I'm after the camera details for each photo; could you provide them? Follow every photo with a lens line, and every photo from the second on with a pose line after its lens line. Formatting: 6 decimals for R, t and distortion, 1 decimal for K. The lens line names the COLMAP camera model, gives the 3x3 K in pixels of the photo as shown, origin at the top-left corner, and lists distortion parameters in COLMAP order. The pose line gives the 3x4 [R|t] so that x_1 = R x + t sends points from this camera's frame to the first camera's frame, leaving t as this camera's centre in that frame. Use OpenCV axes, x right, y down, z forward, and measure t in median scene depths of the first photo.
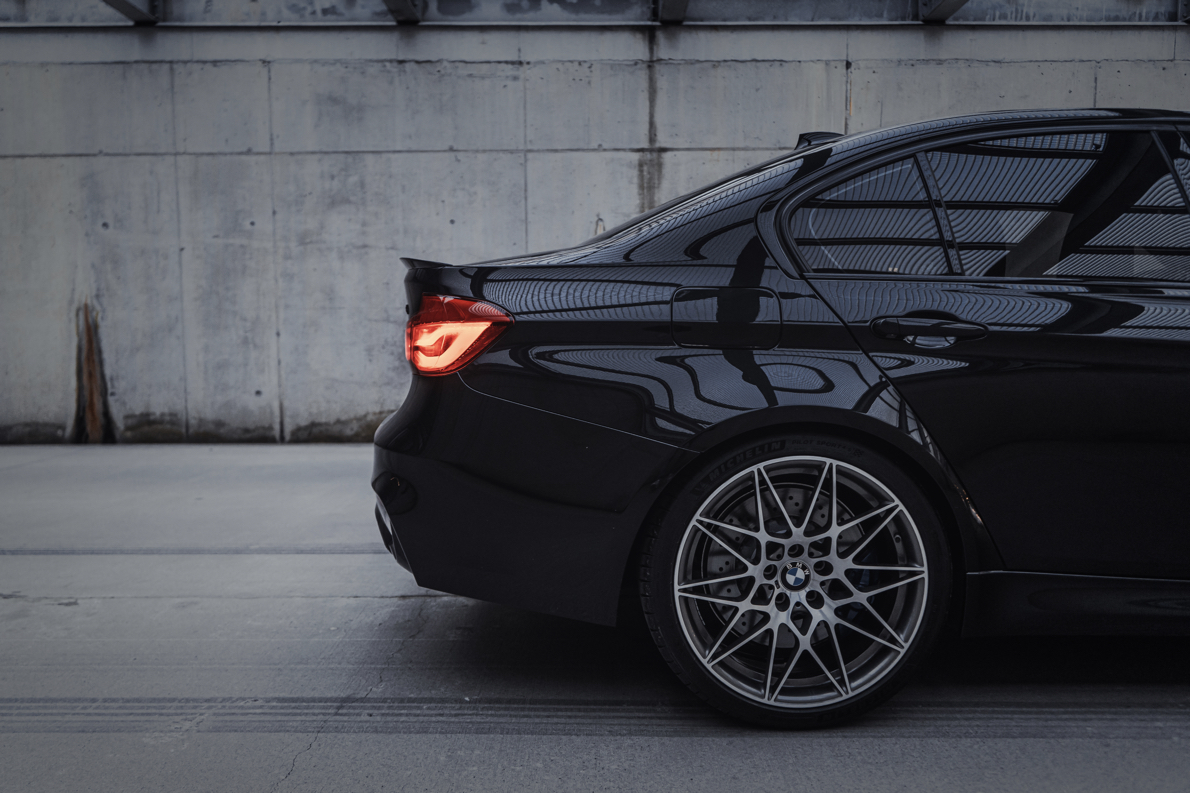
lens RADIAL K [[962.0, 0, 595.0], [0, 962.0, 396.5], [0, 0, 1]] dist [-0.000270, 0.003339]
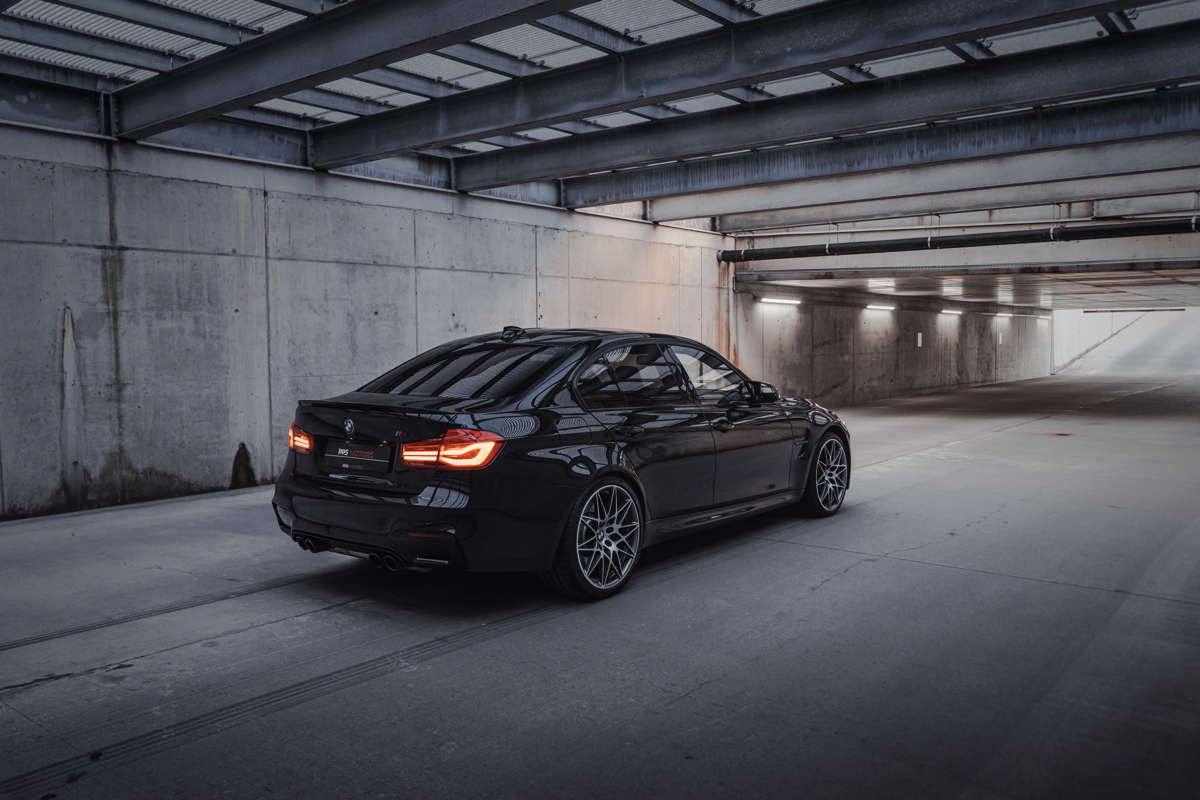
lens RADIAL K [[970.1, 0, 600.0], [0, 970.1, 400.0], [0, 0, 1]] dist [-0.000270, 0.003339]
pose [[0.626733, -0.051842, 0.777508, -0.499650], [0.067346, 0.997655, 0.012234, -0.054654], [-0.776318, 0.044695, 0.628754, -0.163718]]
